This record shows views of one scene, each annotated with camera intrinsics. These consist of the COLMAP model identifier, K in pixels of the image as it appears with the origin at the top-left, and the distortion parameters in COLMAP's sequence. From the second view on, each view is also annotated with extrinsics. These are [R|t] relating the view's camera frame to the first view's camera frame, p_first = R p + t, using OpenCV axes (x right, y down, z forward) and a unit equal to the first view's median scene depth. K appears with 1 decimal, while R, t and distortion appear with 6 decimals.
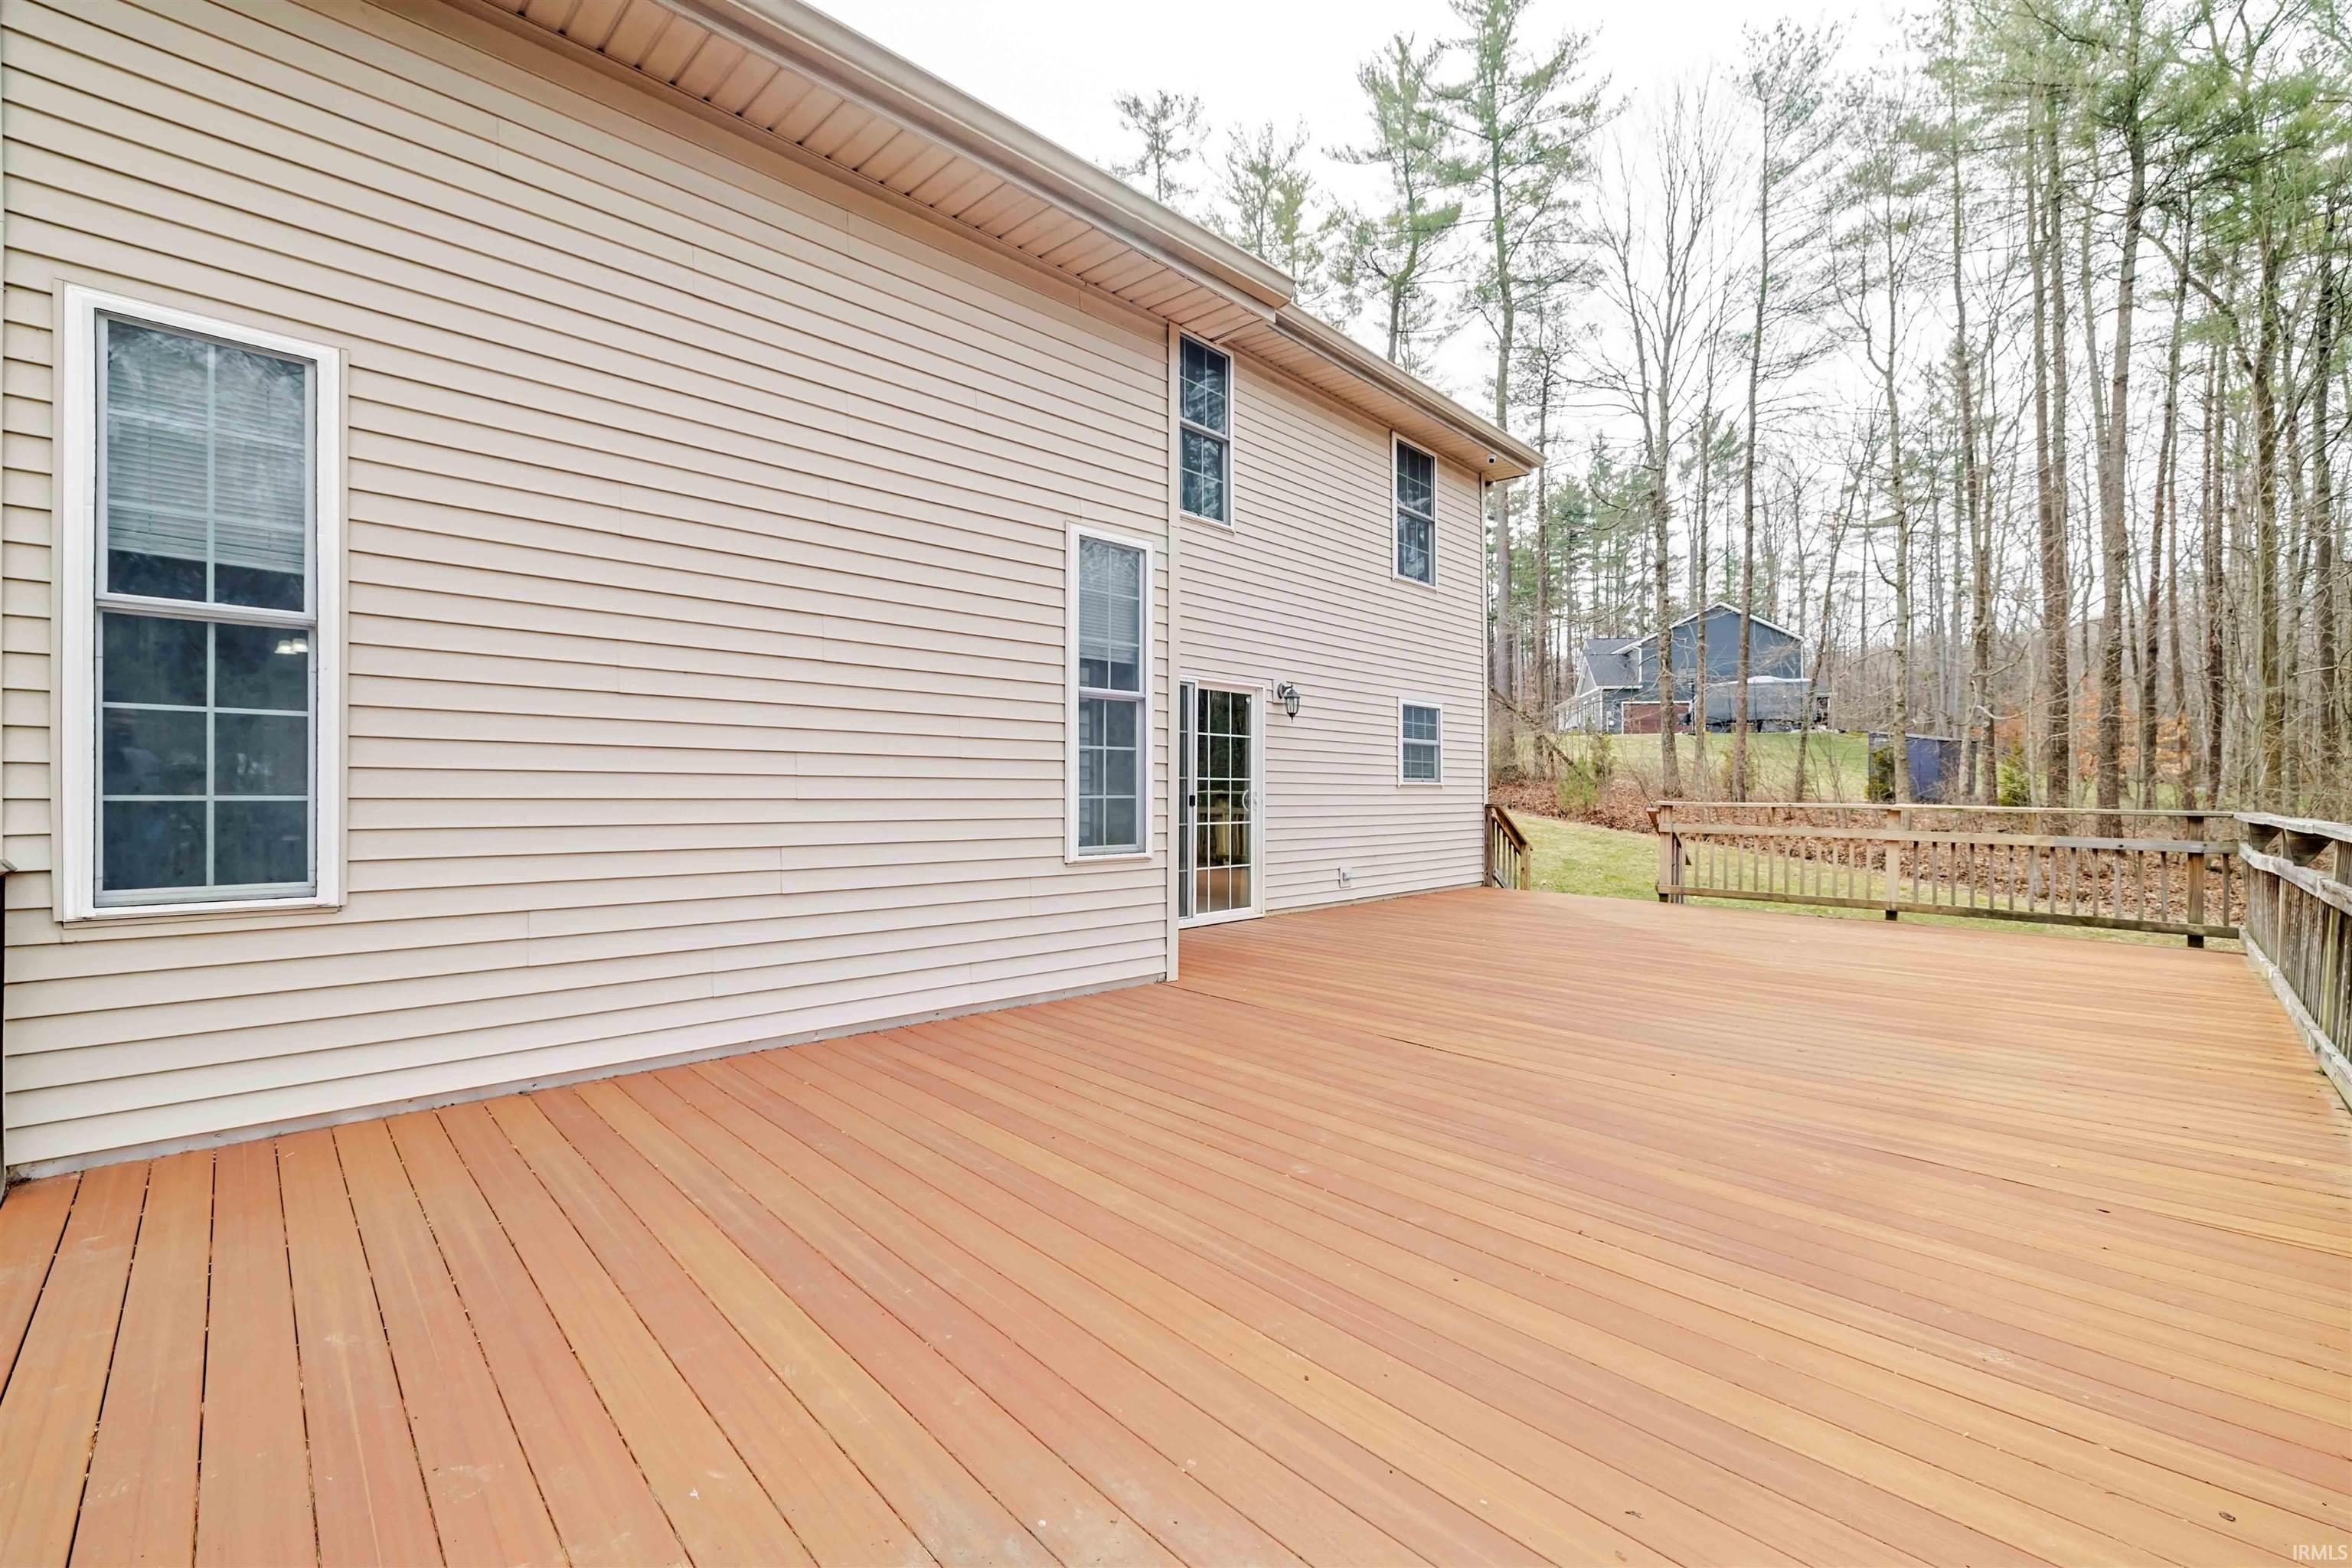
lens RADIAL K [[991.8, 0, 1193.3], [0, 991.8, 785.6], [0, 0, 1]] dist [-0.000845, 0.001180]
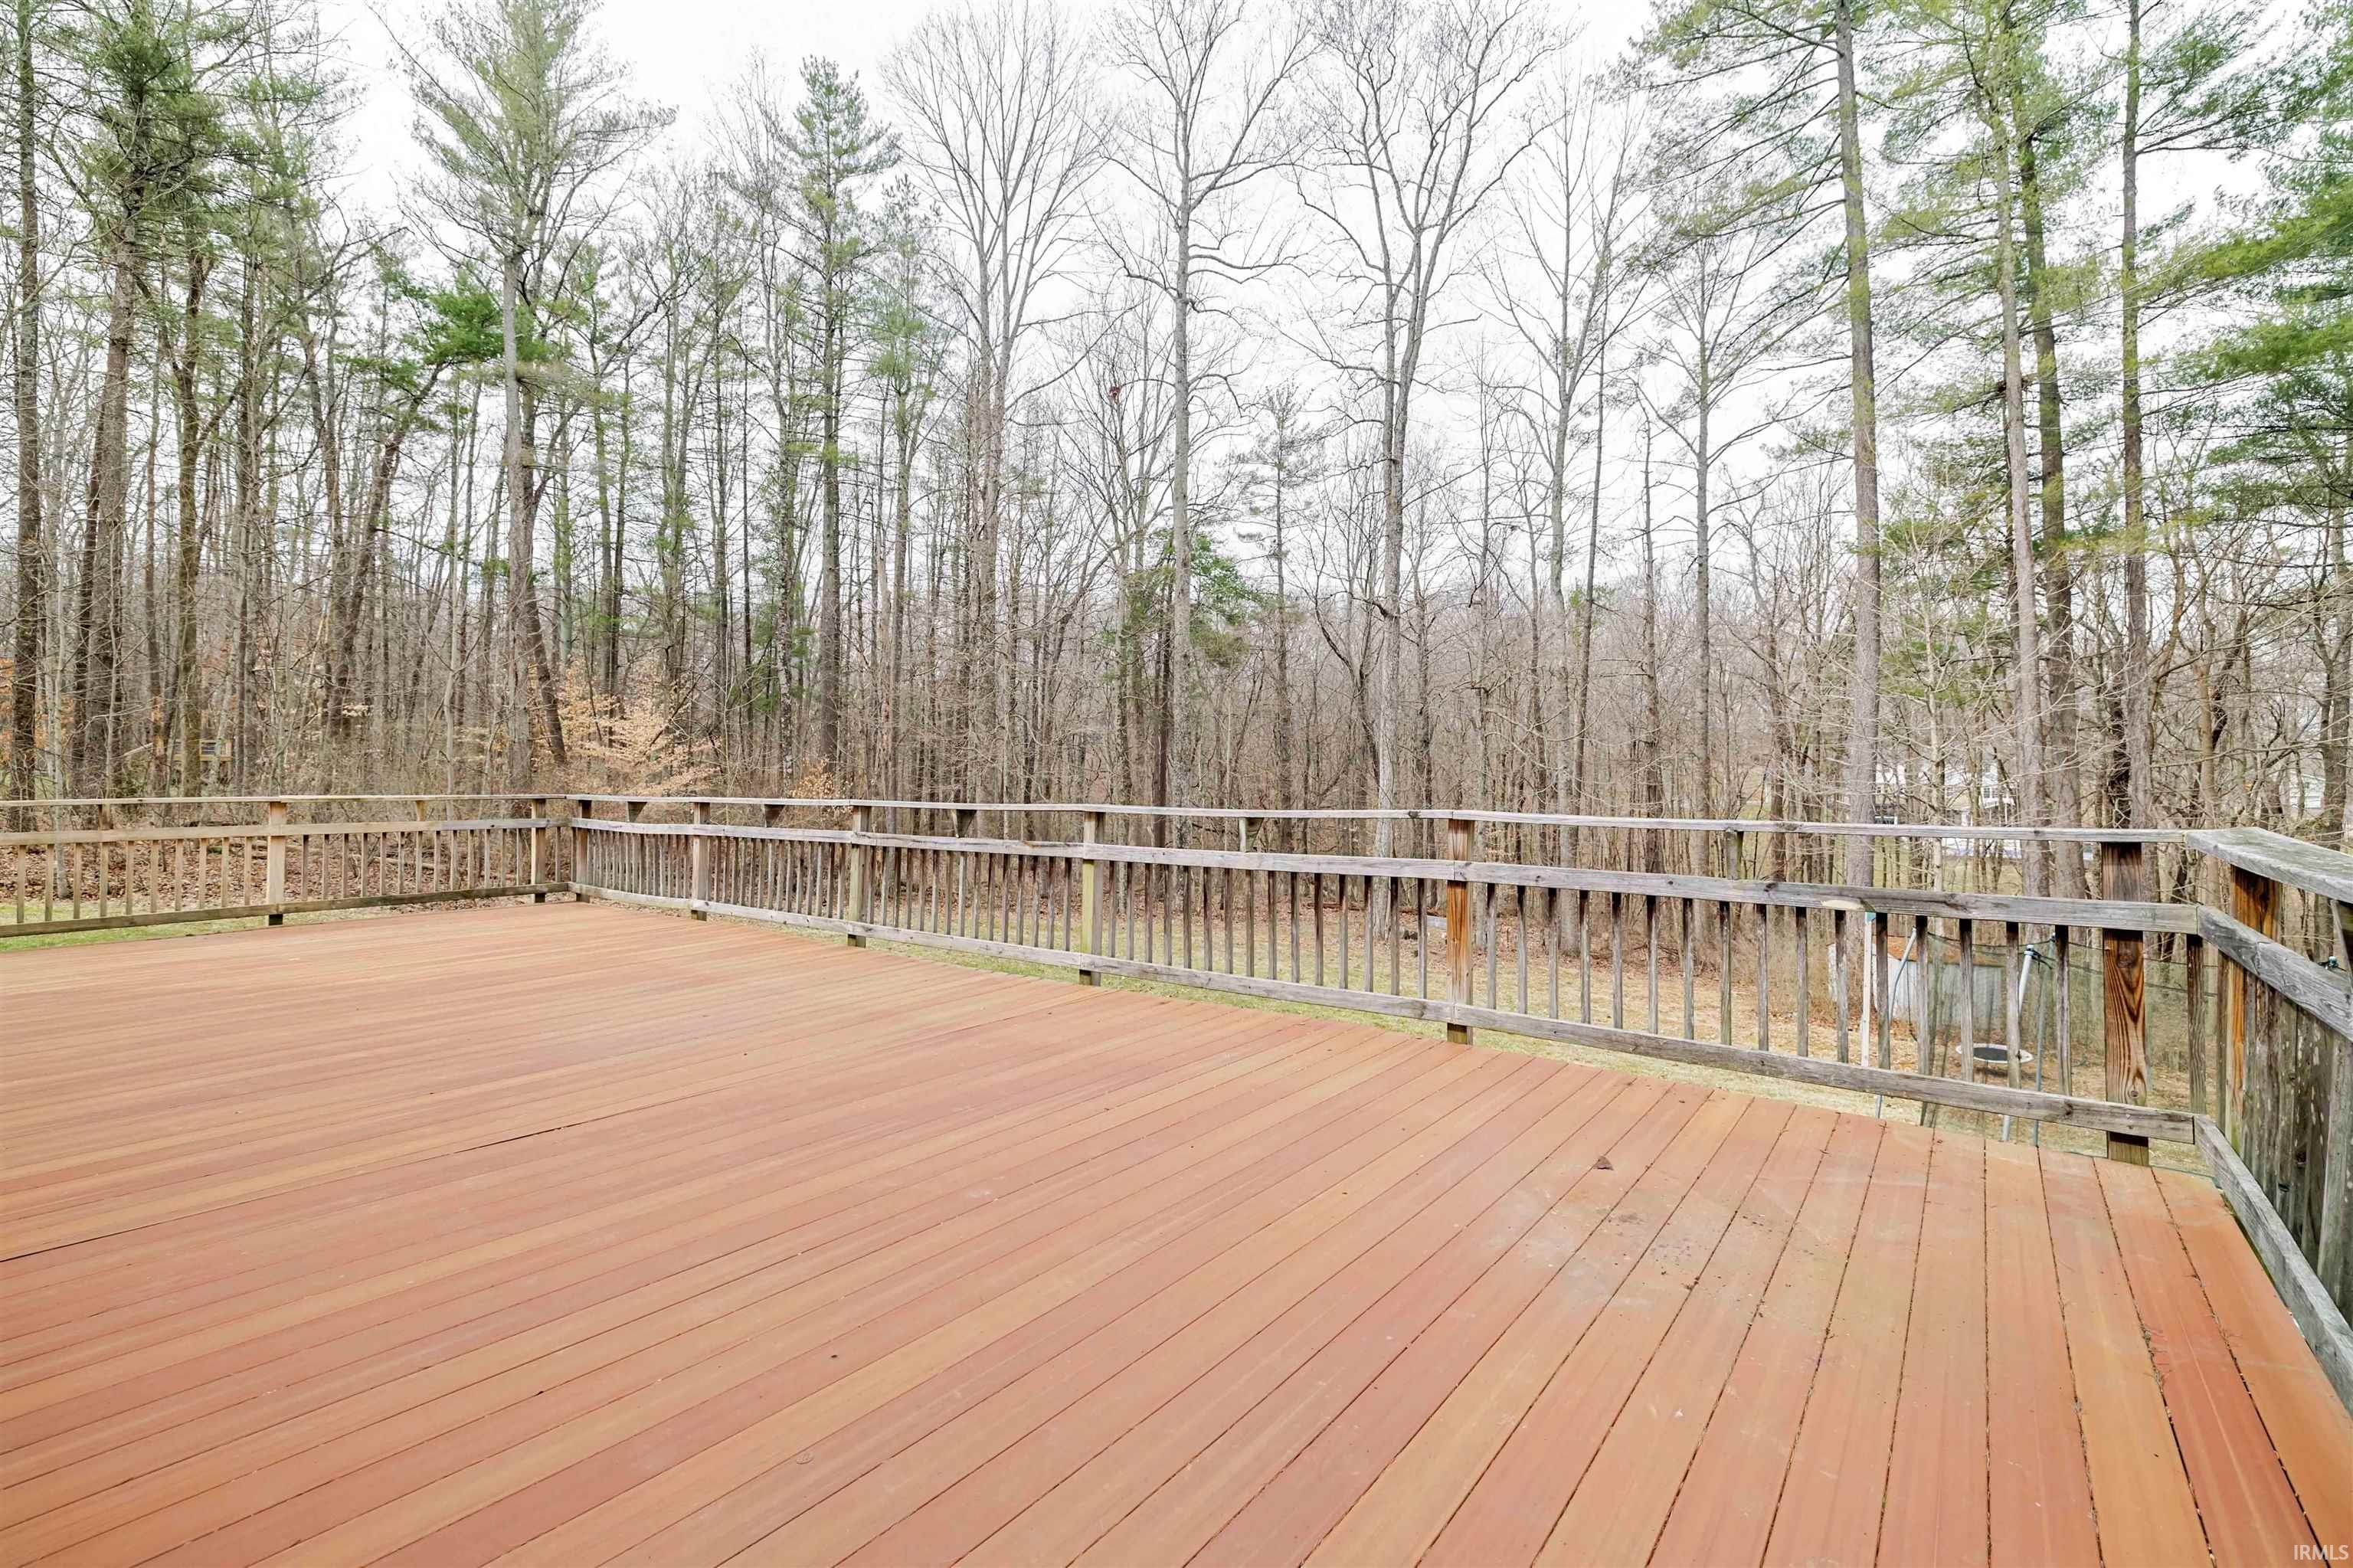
lens RADIAL K [[992.2, 0, 1187.2], [0, 992.2, 778.0], [0, 0, 1]] dist [-0.000845, 0.001180]
pose [[-0.132357, -0.007101, 0.991177, -0.755991], [-0.001374, 0.999975, 0.006981, -0.010616], [-0.991201, -0.000438, -0.132364, 0.834706]]
